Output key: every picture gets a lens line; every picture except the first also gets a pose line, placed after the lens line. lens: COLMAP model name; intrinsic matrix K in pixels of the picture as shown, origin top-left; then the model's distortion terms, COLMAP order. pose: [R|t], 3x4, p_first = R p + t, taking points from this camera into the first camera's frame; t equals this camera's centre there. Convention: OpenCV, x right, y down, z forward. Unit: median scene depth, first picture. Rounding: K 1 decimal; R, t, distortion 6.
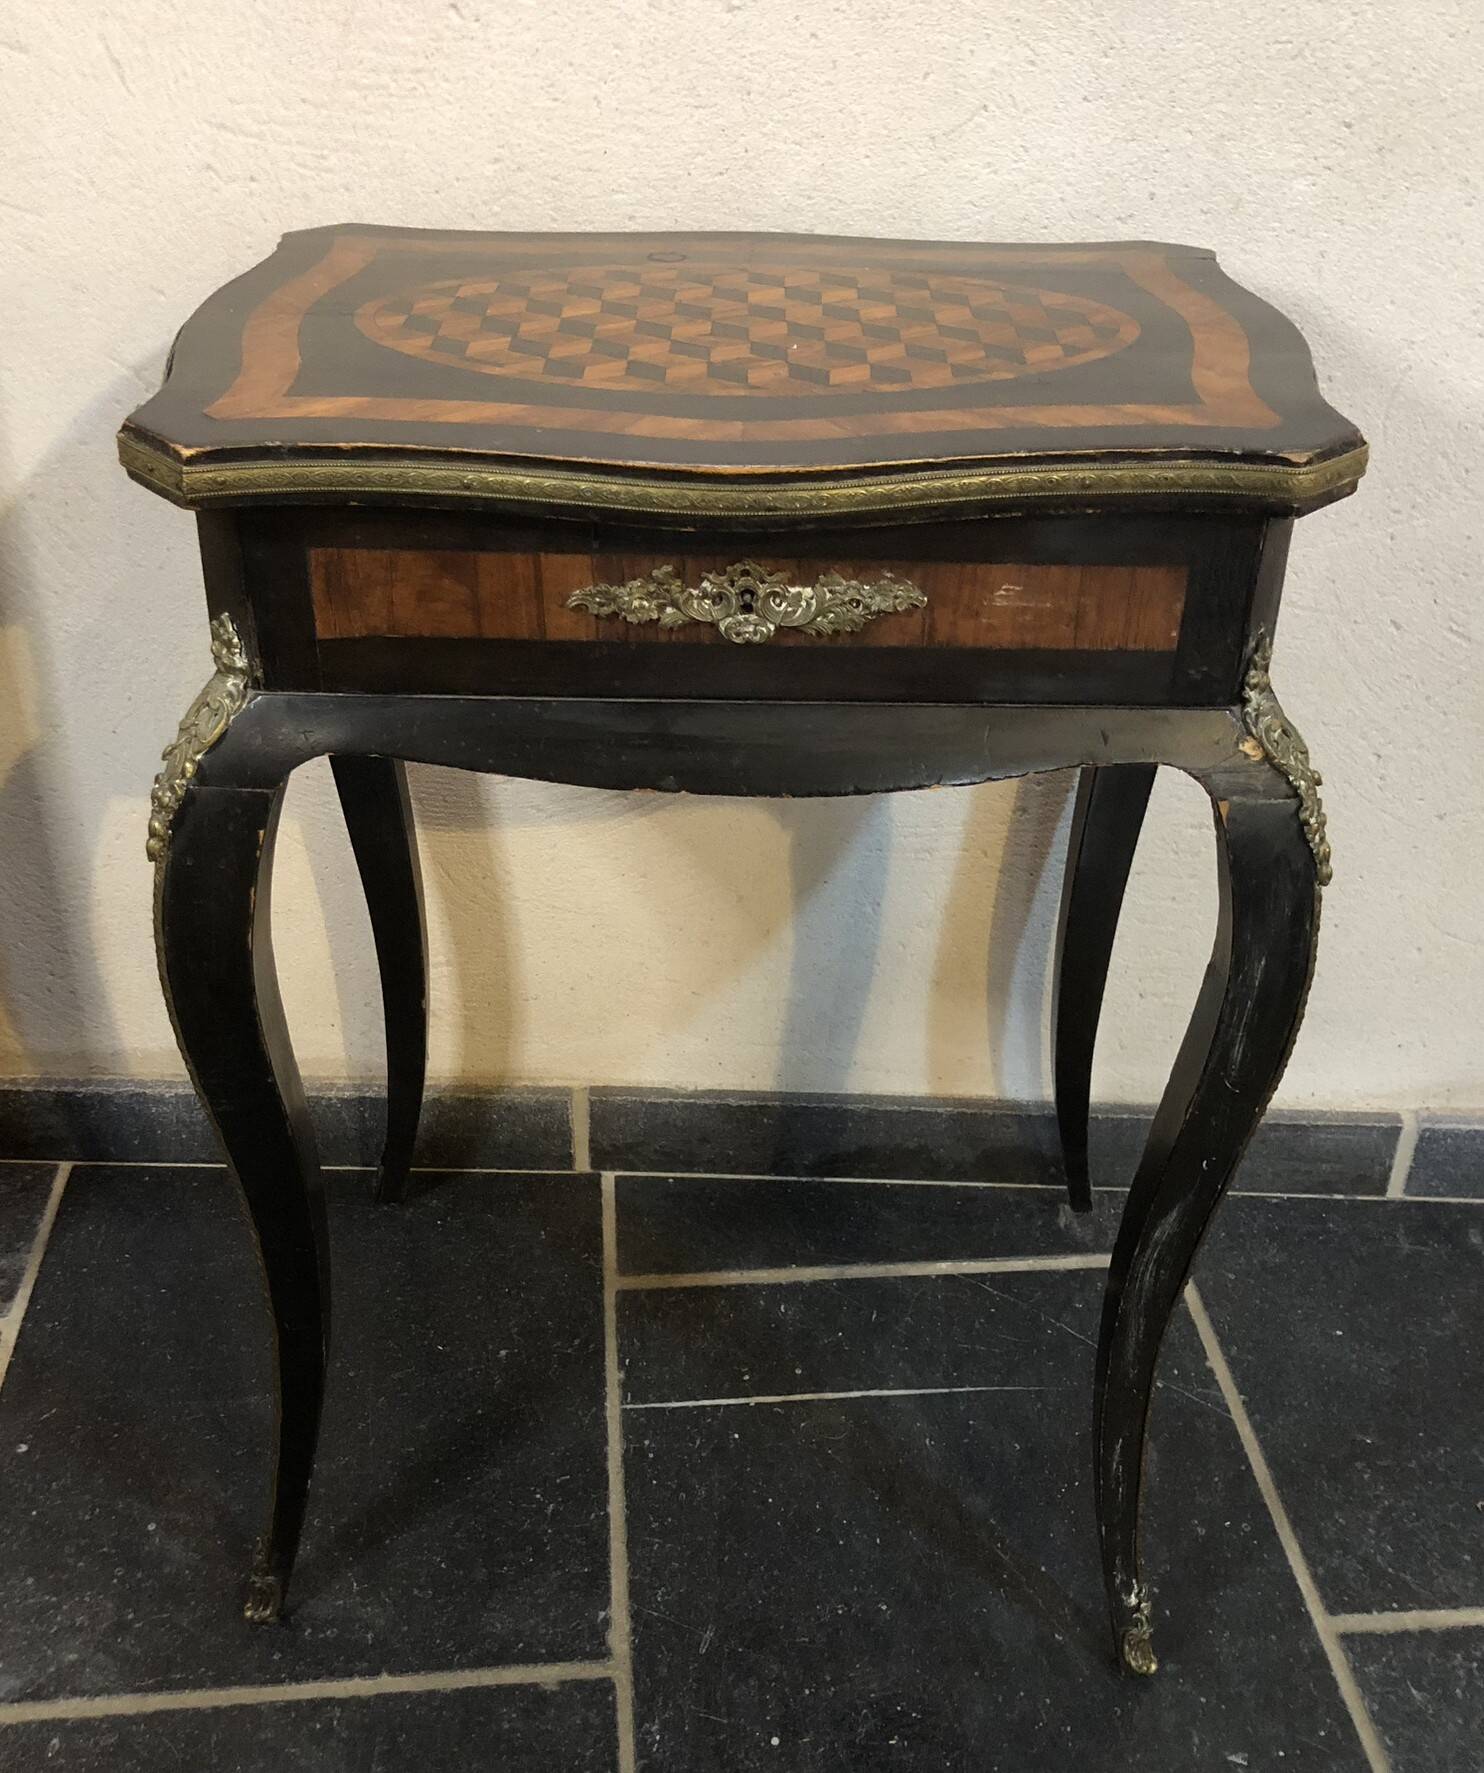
lens RADIAL K [[1944.3, 0, 747.9], [0, 1944.3, 854.9], [0, 0, 1]] dist [0.009782, 0.000000]
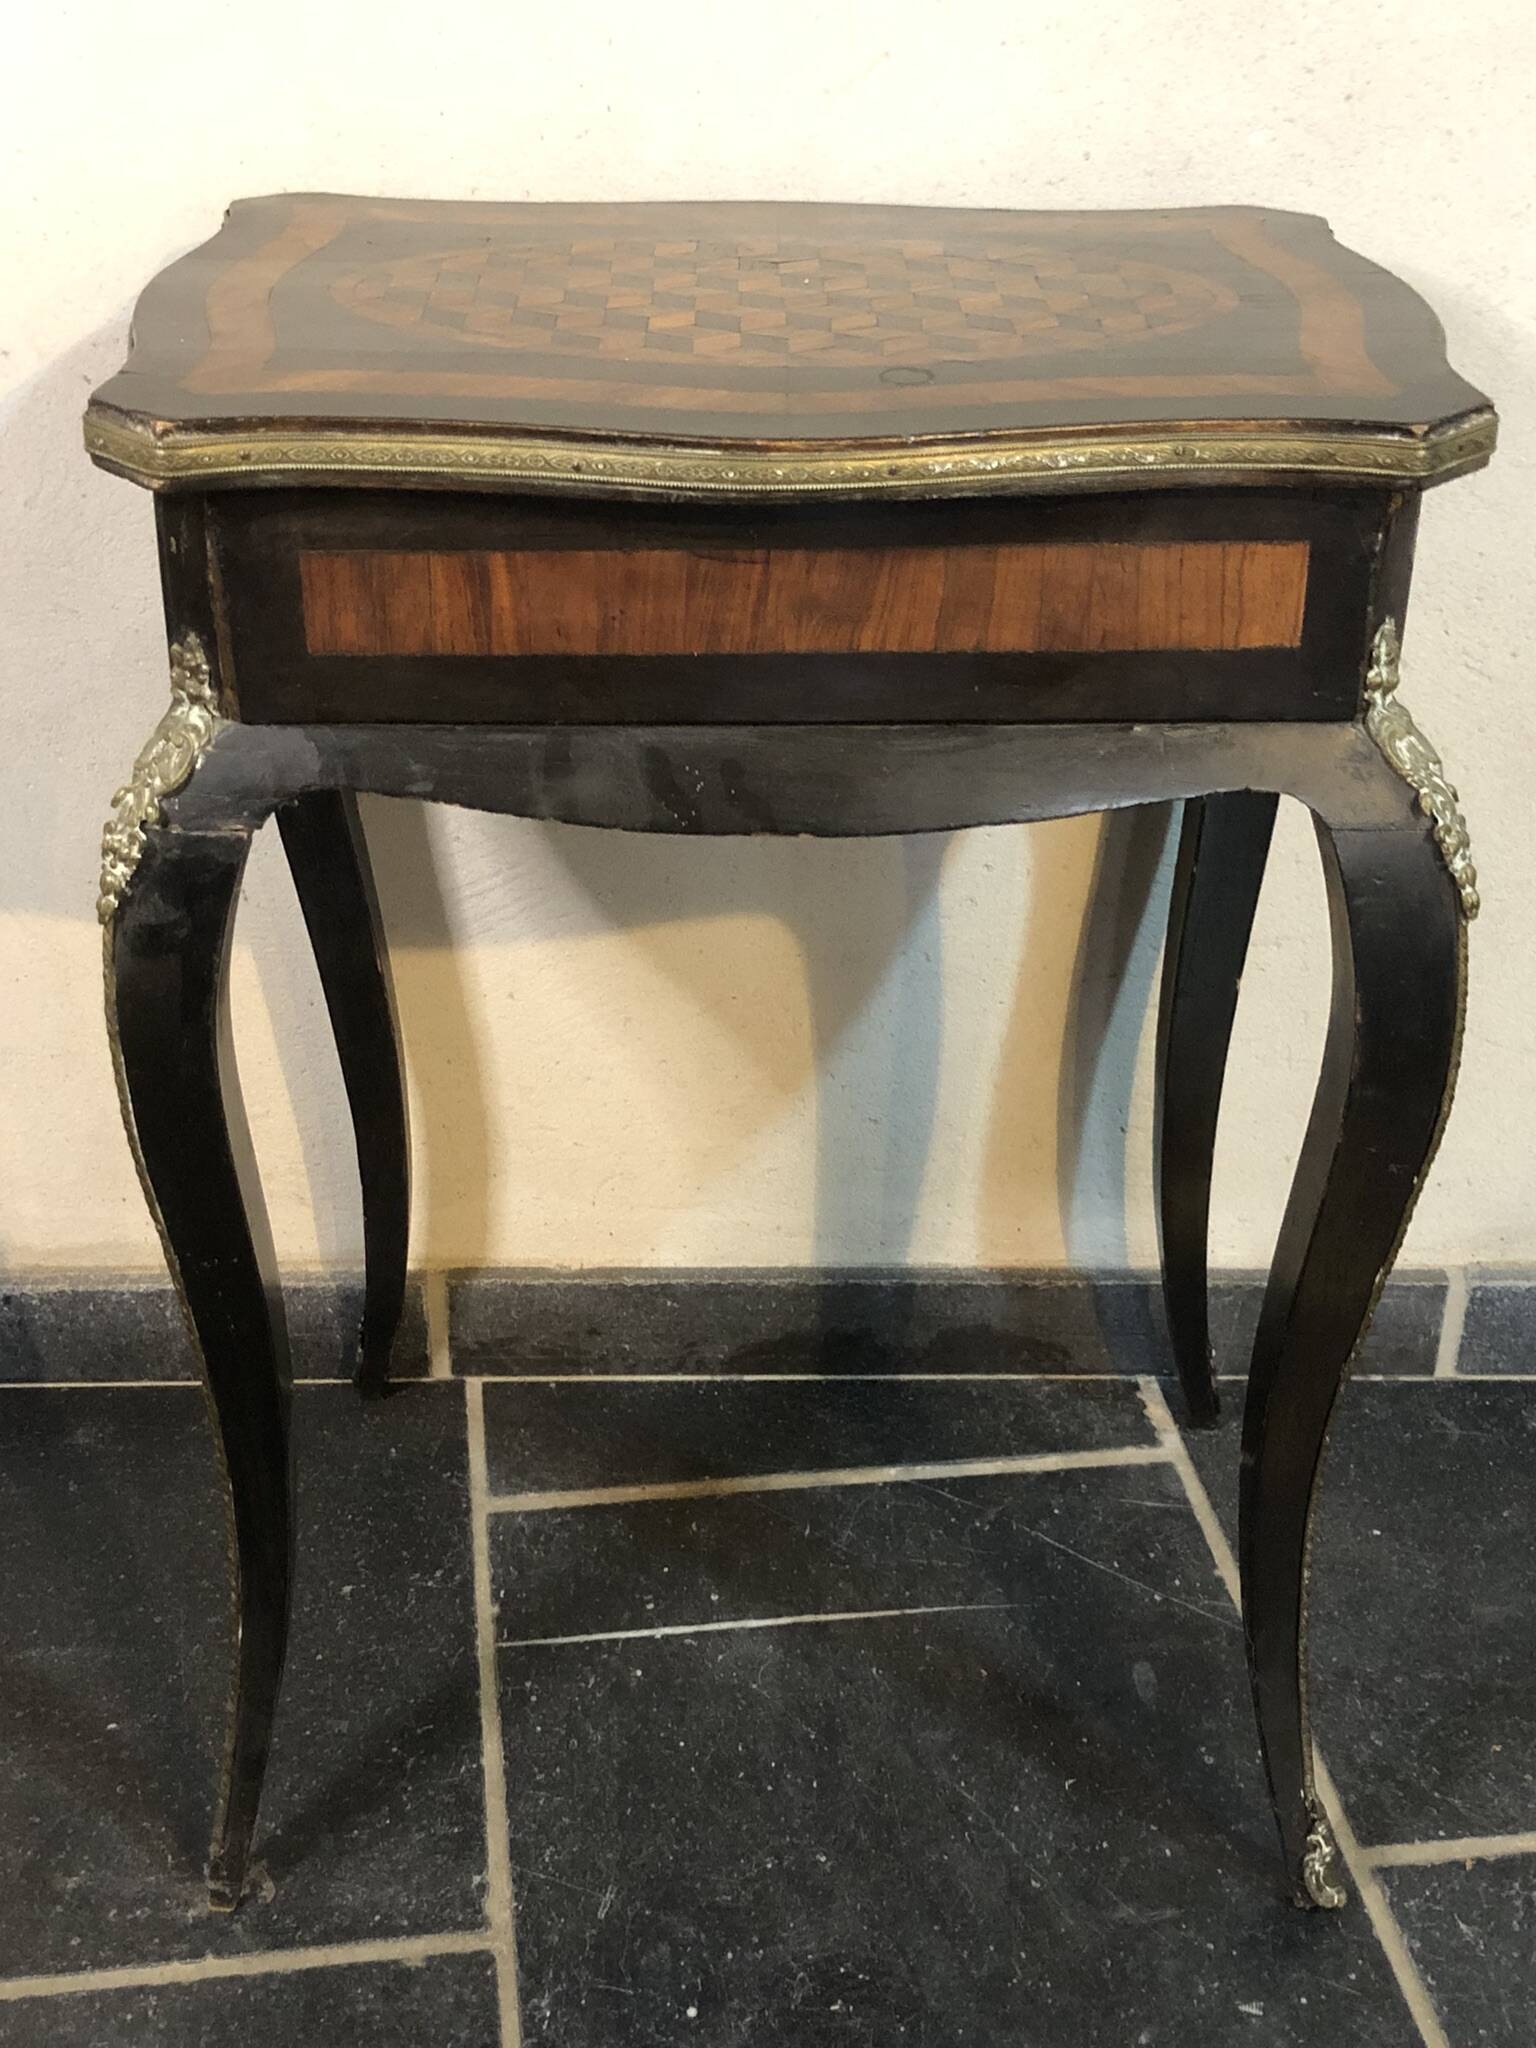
lens RADIAL K [[2633.2, 0, 771.0], [0, 2633.2, 970.9], [0, 0, 1]] dist [0.029391, 0.000000]
pose [[0.998720, -0.025775, 0.043524, 0.009349], [0.028038, 0.998243, -0.052195, 0.071130], [-0.042102, 0.053349, 0.997688, -0.123949]]
